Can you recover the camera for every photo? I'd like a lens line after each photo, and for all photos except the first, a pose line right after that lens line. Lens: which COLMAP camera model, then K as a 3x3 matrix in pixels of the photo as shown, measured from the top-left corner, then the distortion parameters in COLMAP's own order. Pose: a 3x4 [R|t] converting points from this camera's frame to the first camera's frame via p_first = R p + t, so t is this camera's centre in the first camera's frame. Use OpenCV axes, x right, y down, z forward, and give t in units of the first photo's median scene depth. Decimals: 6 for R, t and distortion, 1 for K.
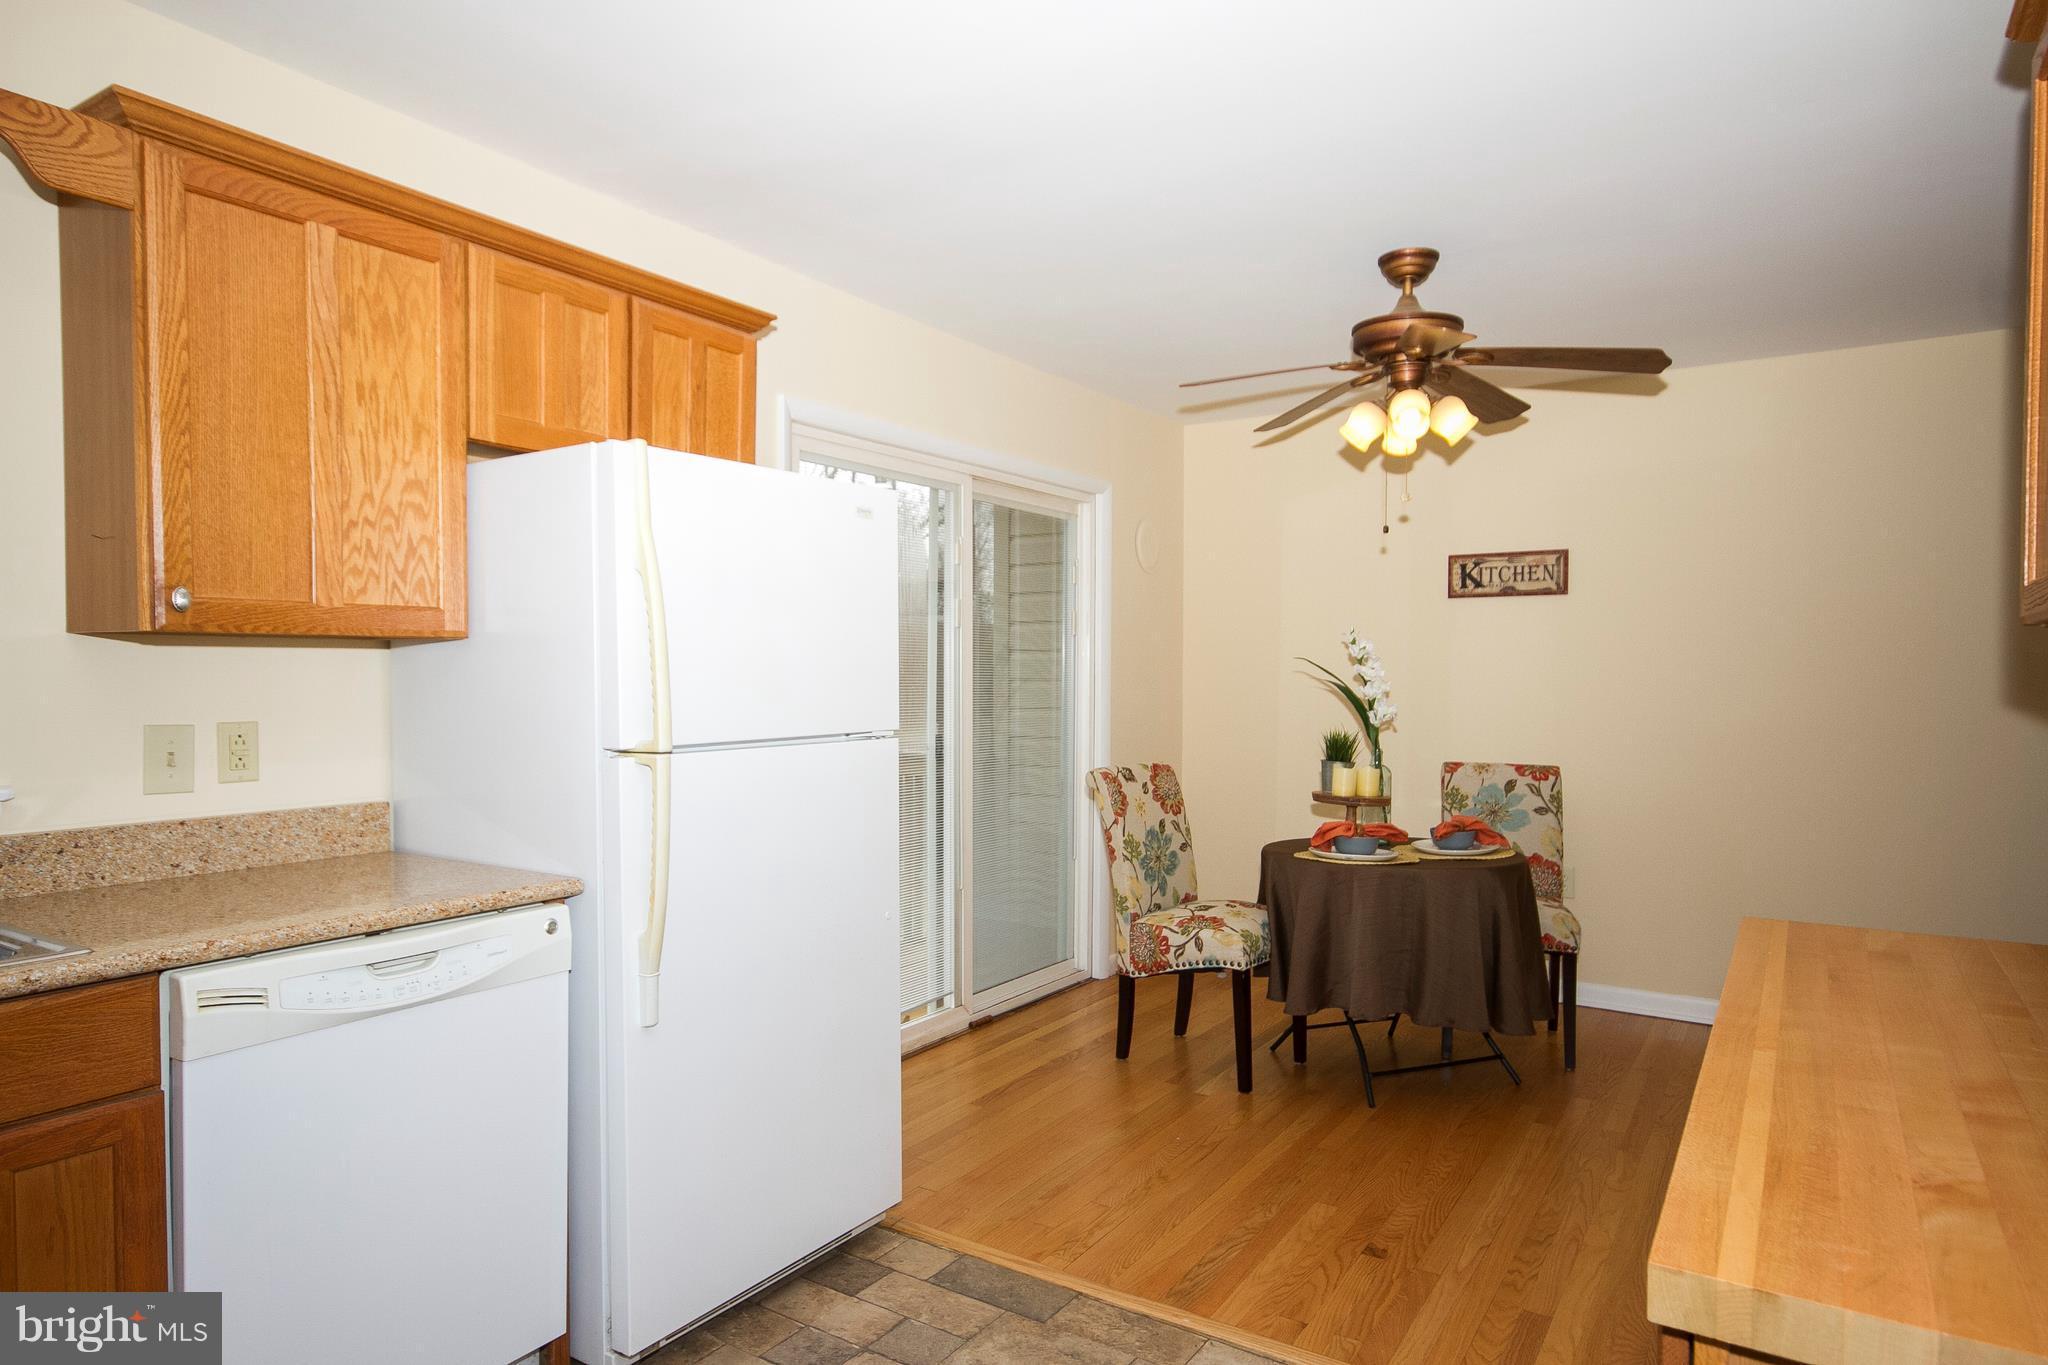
lens RADIAL K [[1204.9, 0, 1034.9], [0, 1204.9, 715.2], [0, 0, 1]] dist [-0.008240, 0.015513]
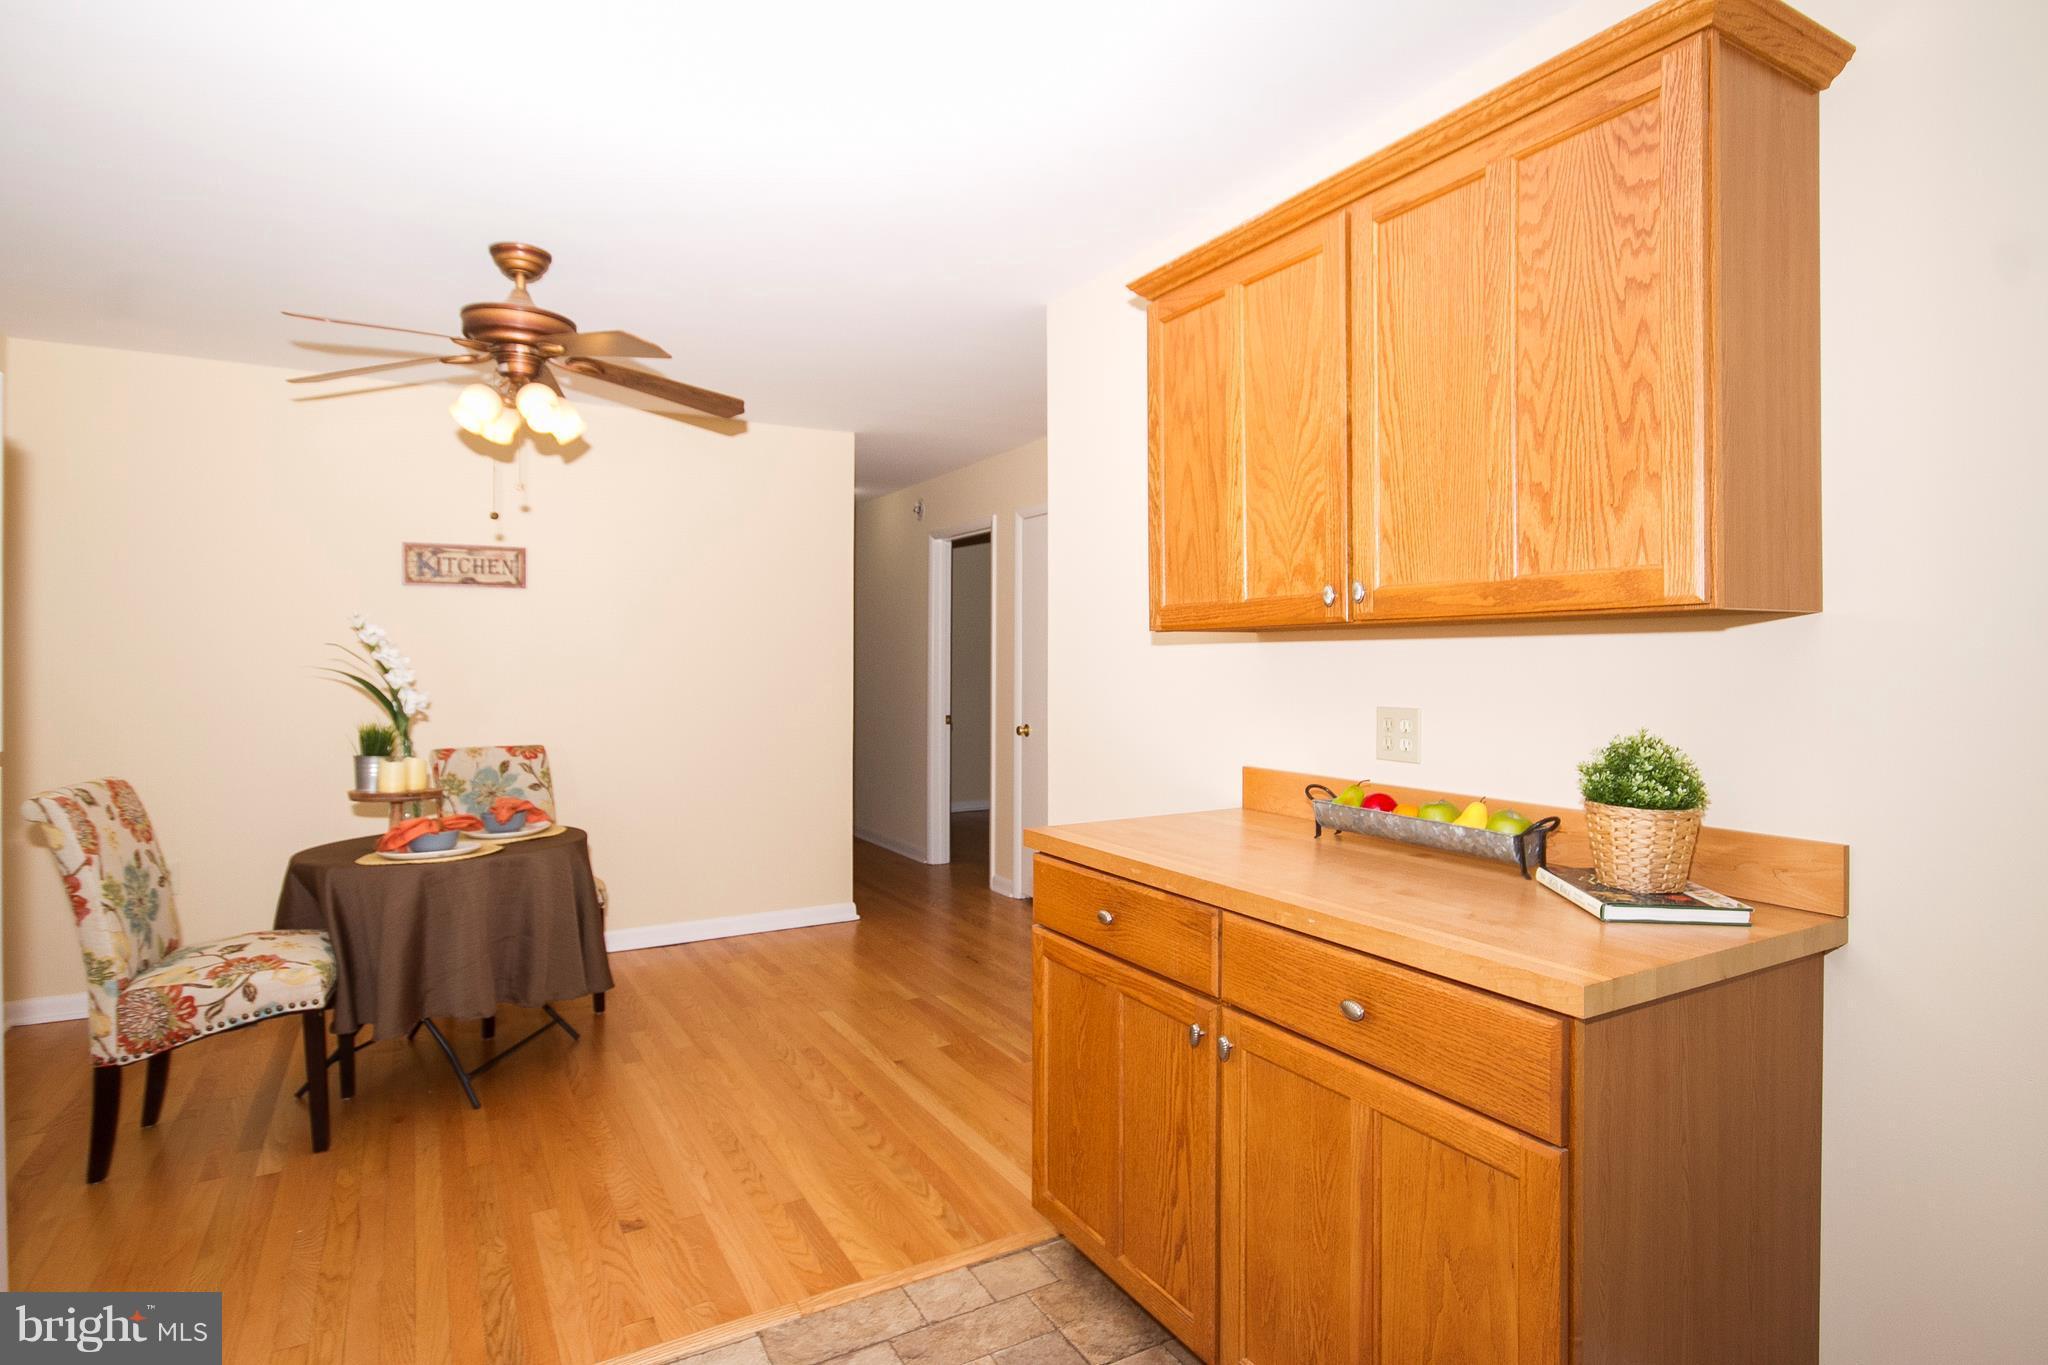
lens RADIAL K [[1044.9, 0, 1024.0], [0, 1044.9, 669.7], [0, 0, 1]] dist [-0.001094, -0.002288]
pose [[0.460906, -0.011169, 0.887378, -0.232622], [0.033586, 0.999424, -0.004865, -0.007468], [-0.886813, 0.032046, 0.461016, 0.188647]]
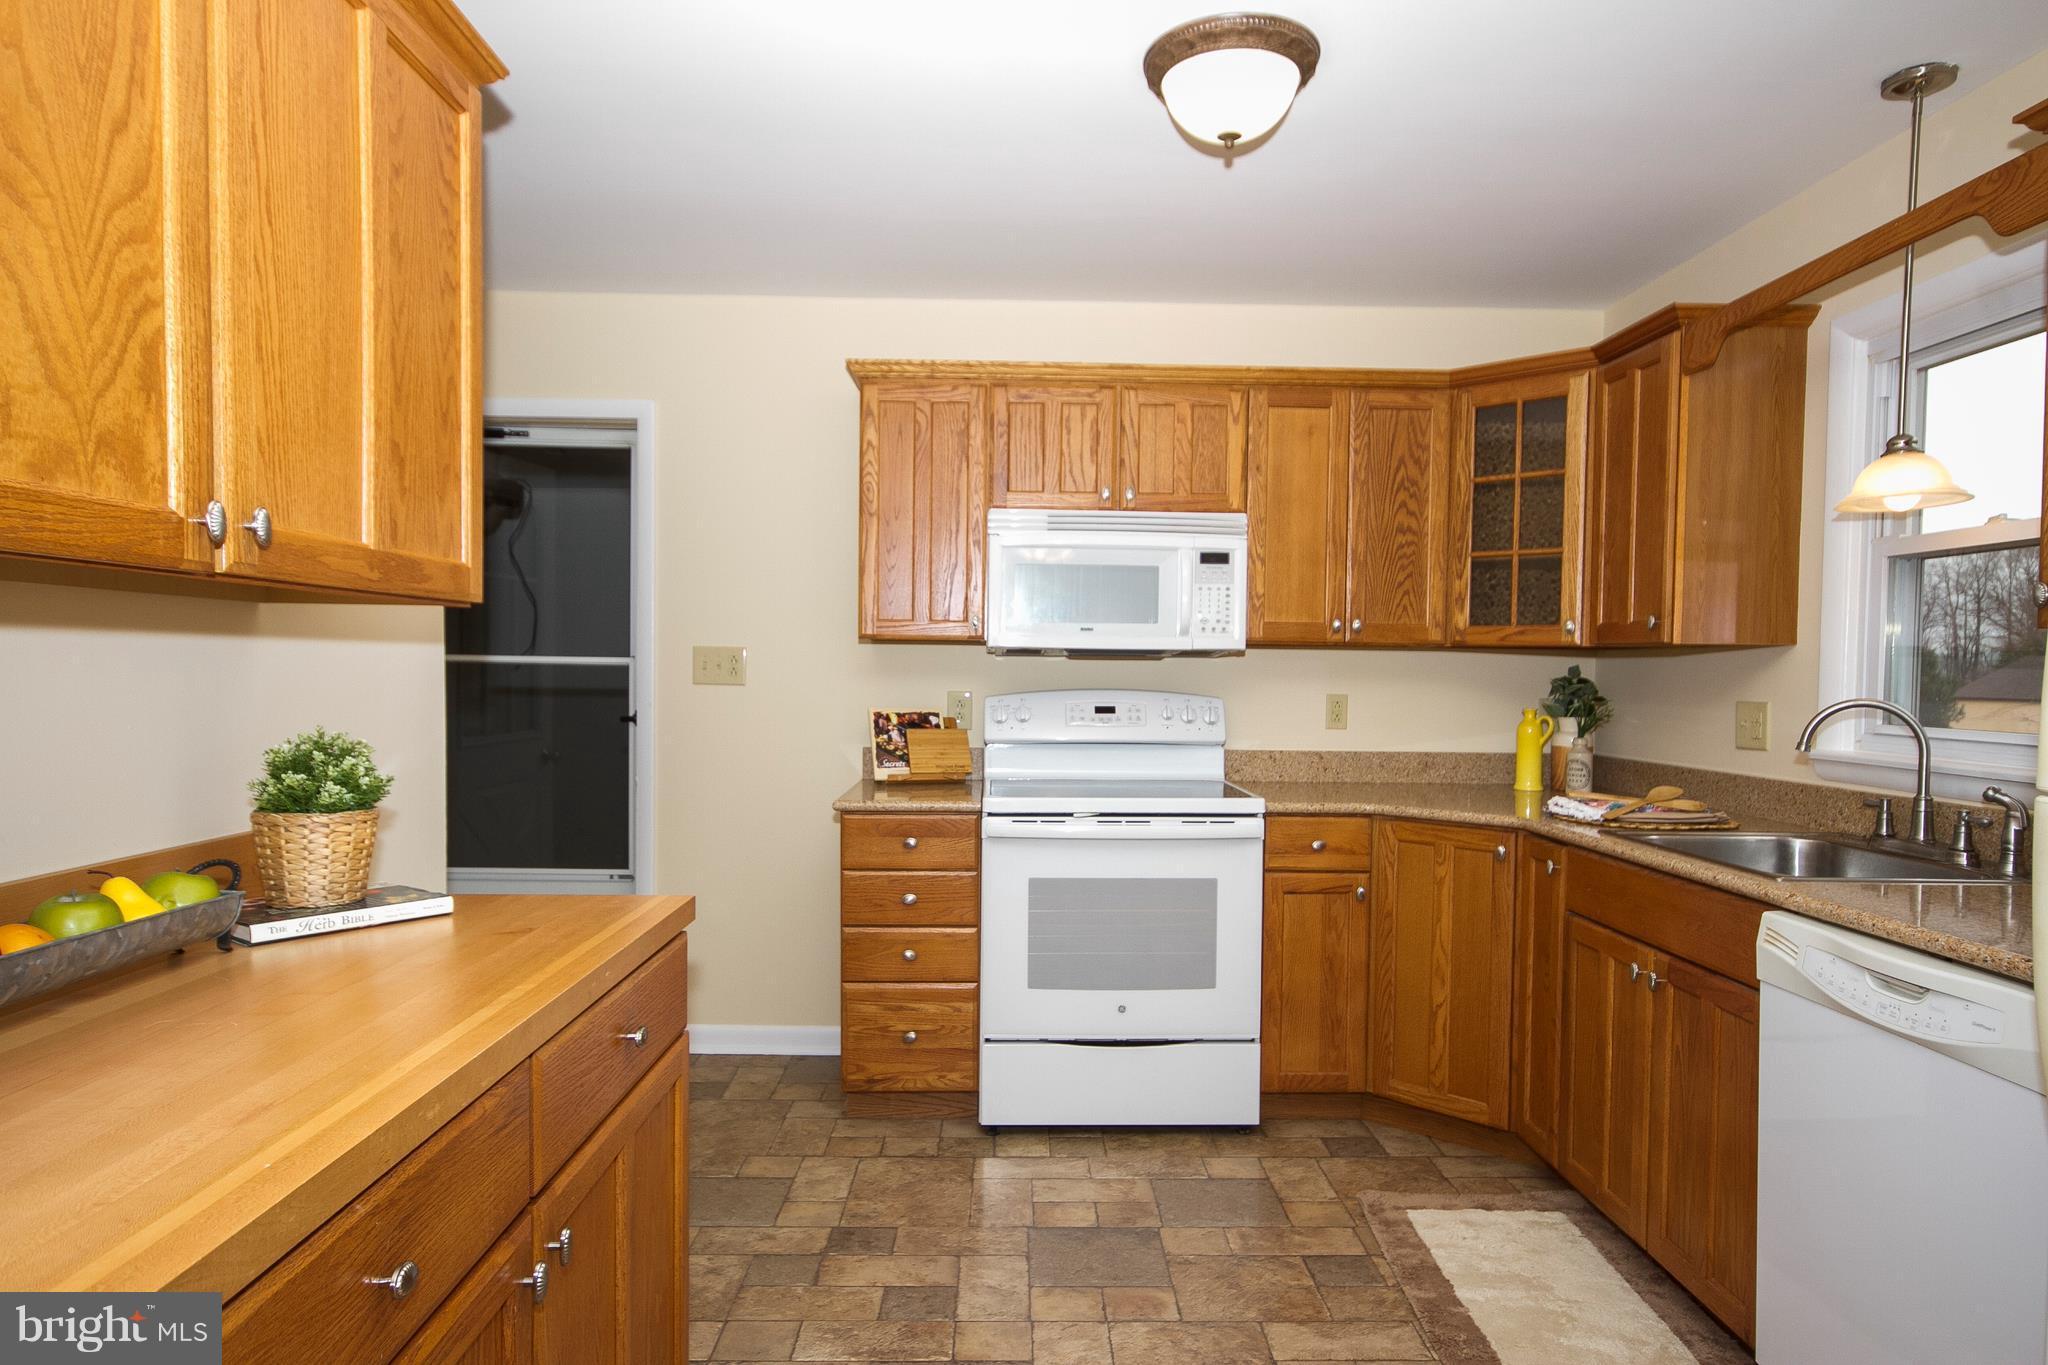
lens RADIAL K [[1145.9, 0, 1034.9], [0, 1145.9, 696.1], [0, 0, 1]] dist [-0.003409, 0.010845]
pose [[-0.828804, 0.010068, -0.559448, 0.266120], [-0.024845, 0.998190, 0.054770, -0.017426], [0.558987, 0.059293, -0.827054, 0.640848]]
